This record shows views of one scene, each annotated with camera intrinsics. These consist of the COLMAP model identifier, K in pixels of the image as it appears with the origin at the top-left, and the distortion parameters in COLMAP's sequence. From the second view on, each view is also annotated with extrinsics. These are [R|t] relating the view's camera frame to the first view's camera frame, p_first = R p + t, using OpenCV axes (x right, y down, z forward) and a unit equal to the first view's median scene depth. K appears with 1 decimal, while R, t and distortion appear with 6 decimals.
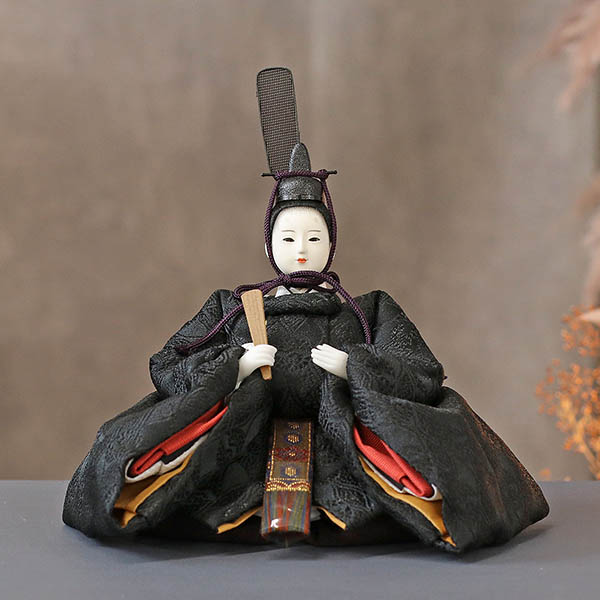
lens RADIAL K [[3346.2, 0, 300.0], [0, 3346.2, 300.0], [0, 0, 1]] dist [-0.046204, -4.125664]
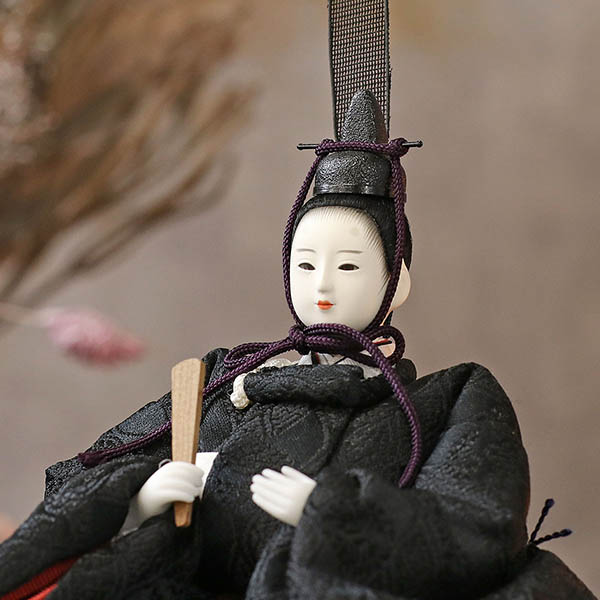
lens RADIAL K [[3346.2, 0, 300.0], [0, 3346.2, 300.0], [0, 0, 1]] dist [-0.046204, -4.125664]
pose [[0.898743, 0.038570, -0.436776, 0.241118], [-0.023797, 0.998946, 0.039246, -0.034594], [0.437829, -0.024878, 0.898714, 0.508242]]
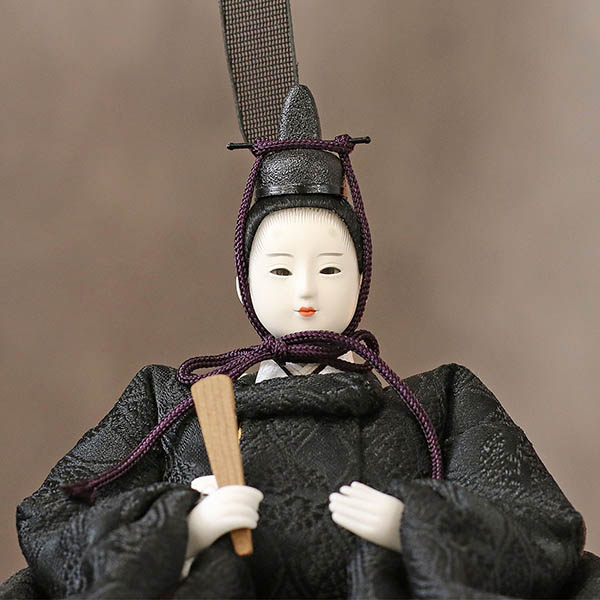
lens RADIAL K [[3346.2, 0, 300.0], [0, 3346.2, 300.0], [0, 0, 1]] dist [-0.046204, -4.125664]
pose [[0.999871, -0.011381, 0.011359, -0.006524], [0.011028, 0.999469, 0.030676, -0.030014], [-0.011702, -0.030546, 0.999465, 0.483595]]
